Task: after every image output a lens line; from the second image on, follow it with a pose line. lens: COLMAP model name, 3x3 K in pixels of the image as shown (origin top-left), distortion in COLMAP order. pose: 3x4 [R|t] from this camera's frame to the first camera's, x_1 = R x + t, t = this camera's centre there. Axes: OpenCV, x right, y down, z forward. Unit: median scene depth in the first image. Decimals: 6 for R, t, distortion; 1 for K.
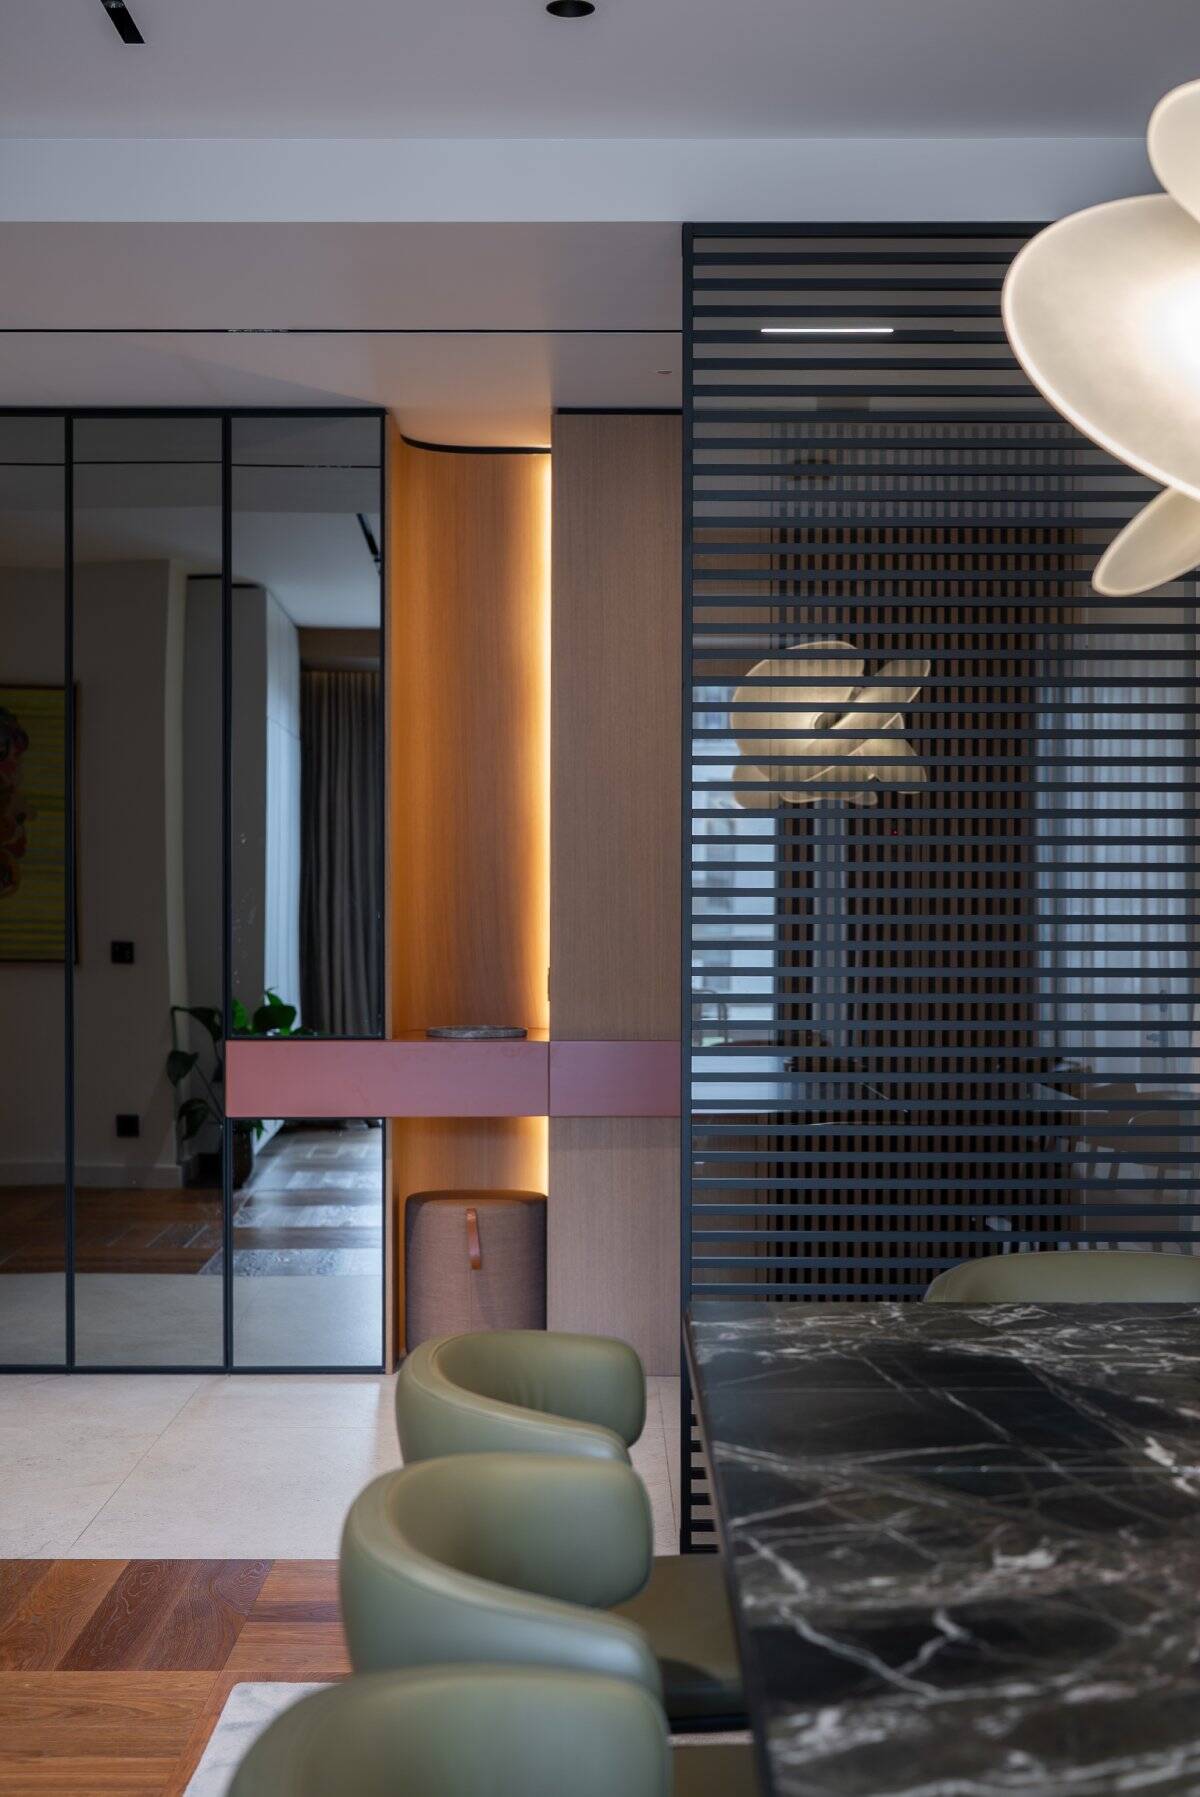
lens RADIAL K [[2533.2, 0, 602.7], [0, 2533.2, 904.5], [0, 0, 1]] dist [-0.020460, 0.000000]
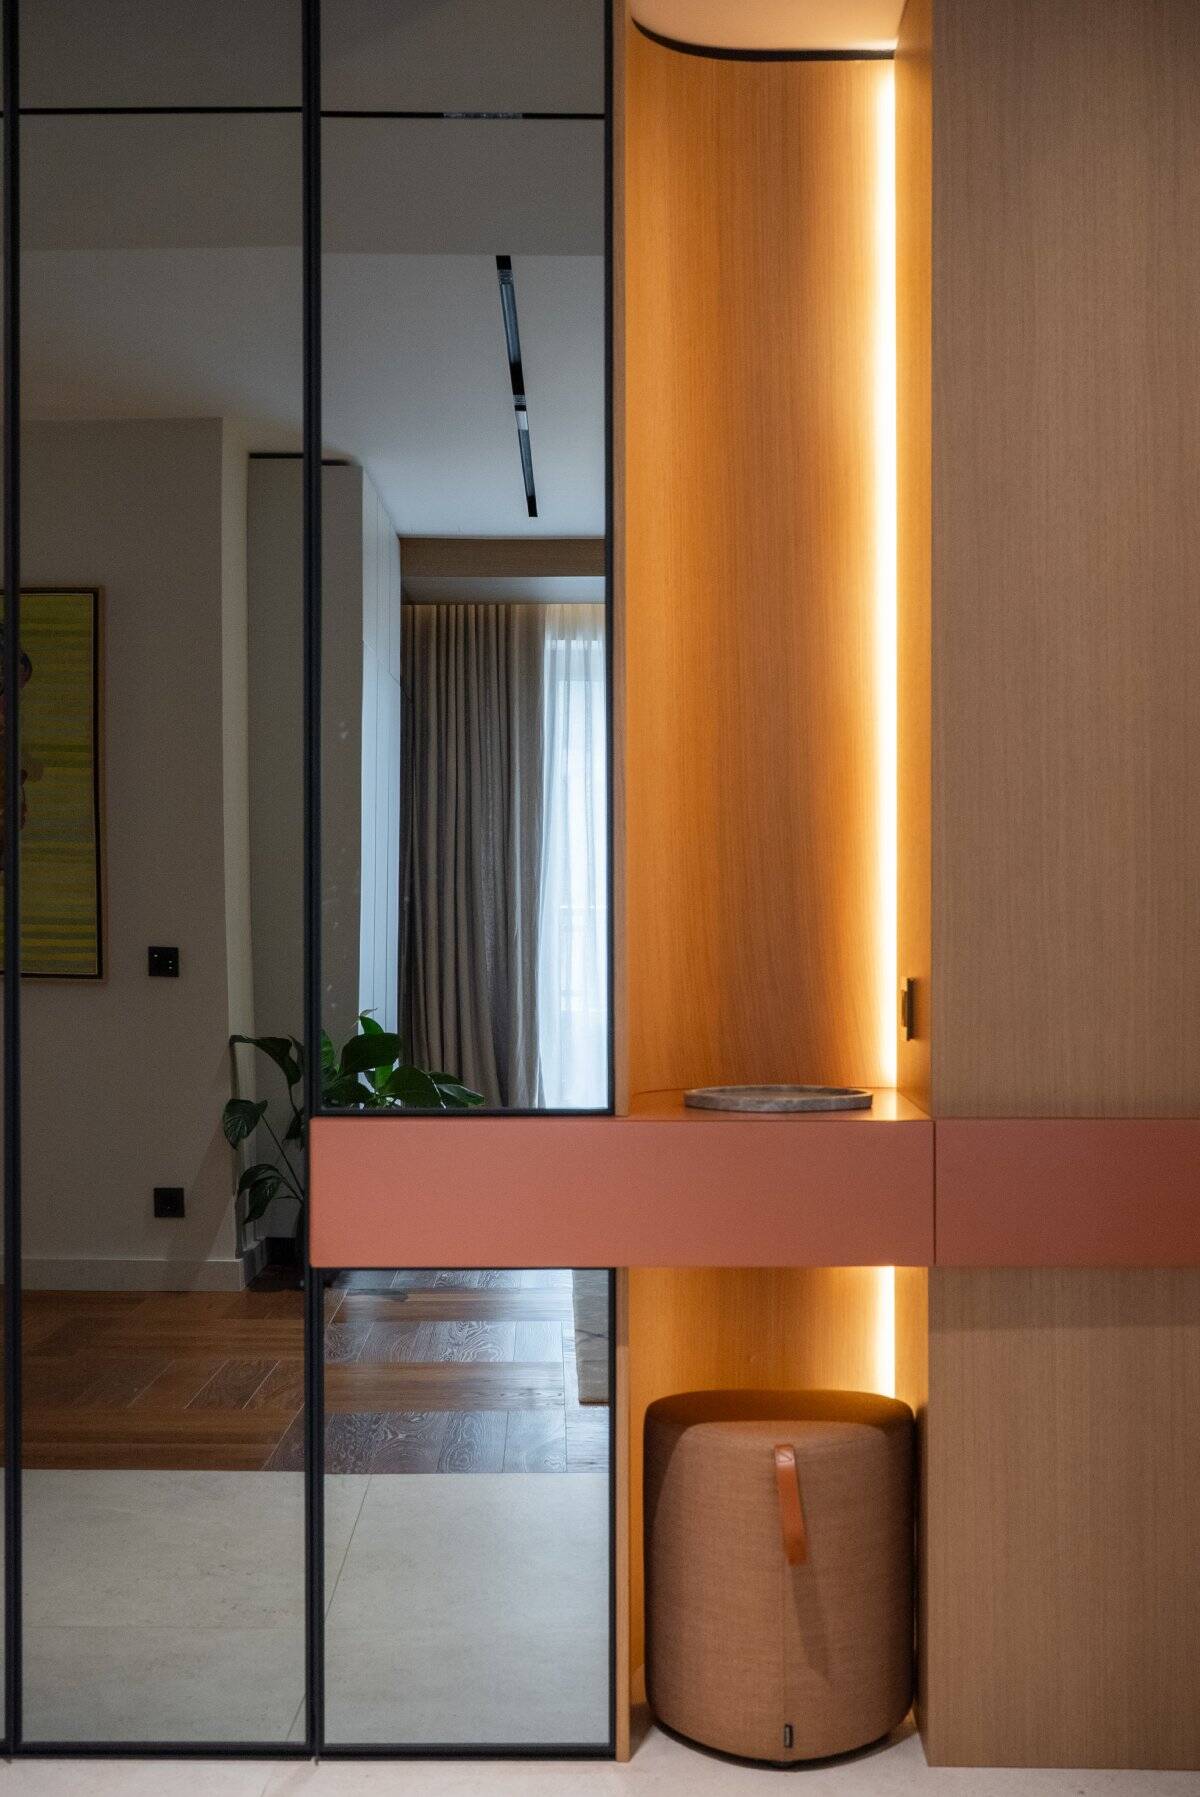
lens RADIAL K [[2533.2, 0, 598.9], [0, 2533.2, 893.6], [0, 0, 1]] dist [-0.020460, 0.000000]
pose [[0.999522, -0.000658, -0.030908, -0.043975], [0.000292, 0.999930, -0.011849, 0.008376], [0.030913, 0.011834, 0.999452, 0.287753]]
